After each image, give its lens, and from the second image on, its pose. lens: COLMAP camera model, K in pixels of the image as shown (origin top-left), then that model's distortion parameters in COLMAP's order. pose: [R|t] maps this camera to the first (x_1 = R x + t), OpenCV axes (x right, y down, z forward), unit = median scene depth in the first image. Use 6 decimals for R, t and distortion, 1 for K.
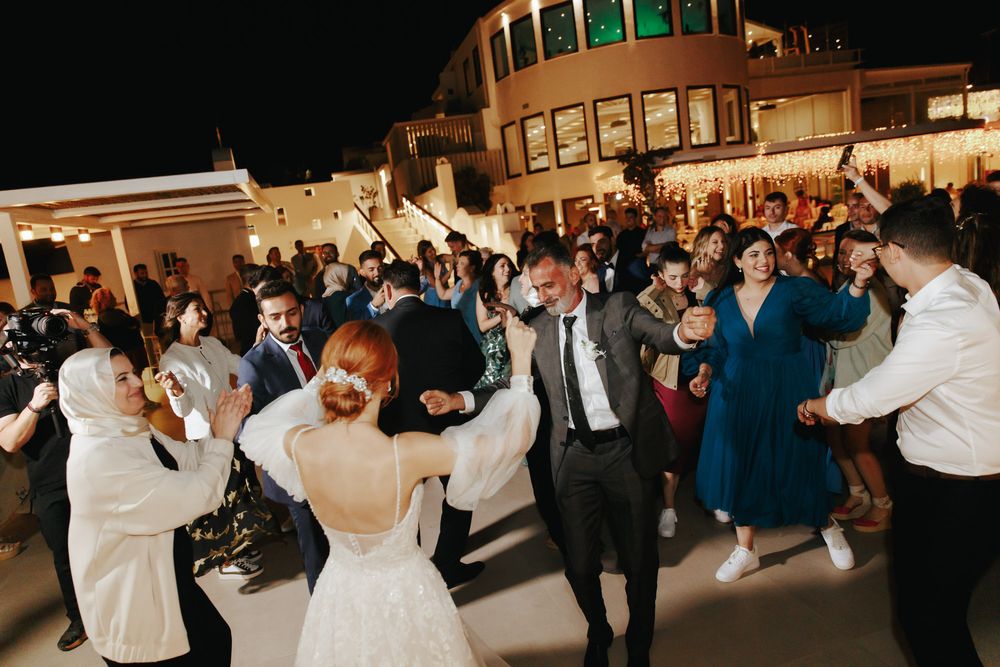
lens RADIAL K [[670.6, 0, 500.0], [0, 670.6, 333.5], [0, 0, 1]] dist [0.023958, -0.004507]
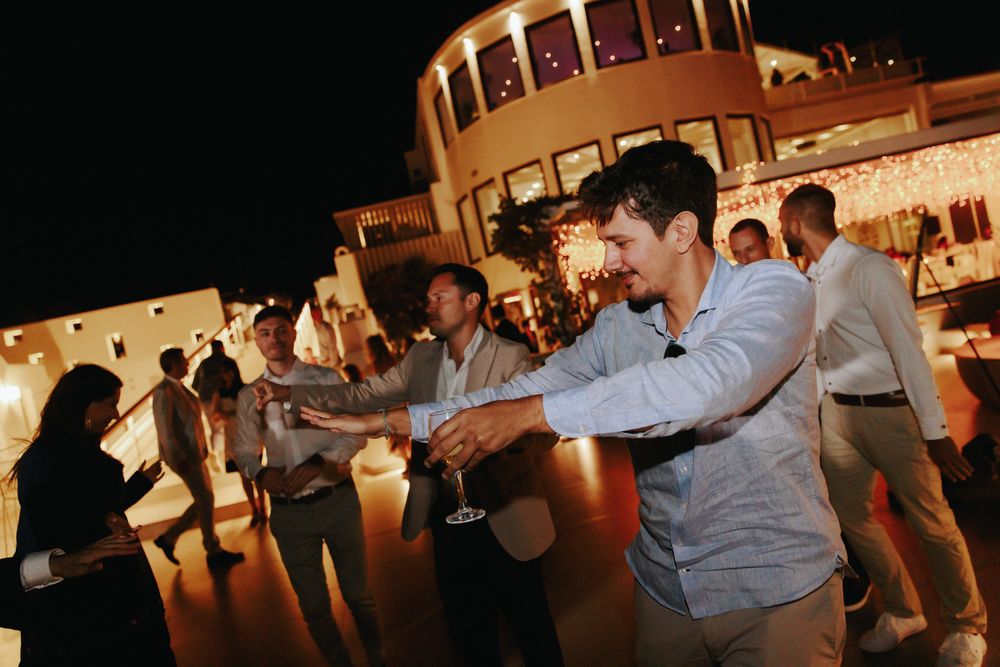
lens RADIAL K [[670.6, 0, 500.0], [0, 670.6, 333.5], [0, 0, 1]] dist [0.023958, -0.004507]
pose [[0.989955, -0.086234, -0.112042, 0.151487], [0.071085, 0.988590, -0.132804, -0.052230], [0.122216, 0.123506, 0.984789, 0.280451]]
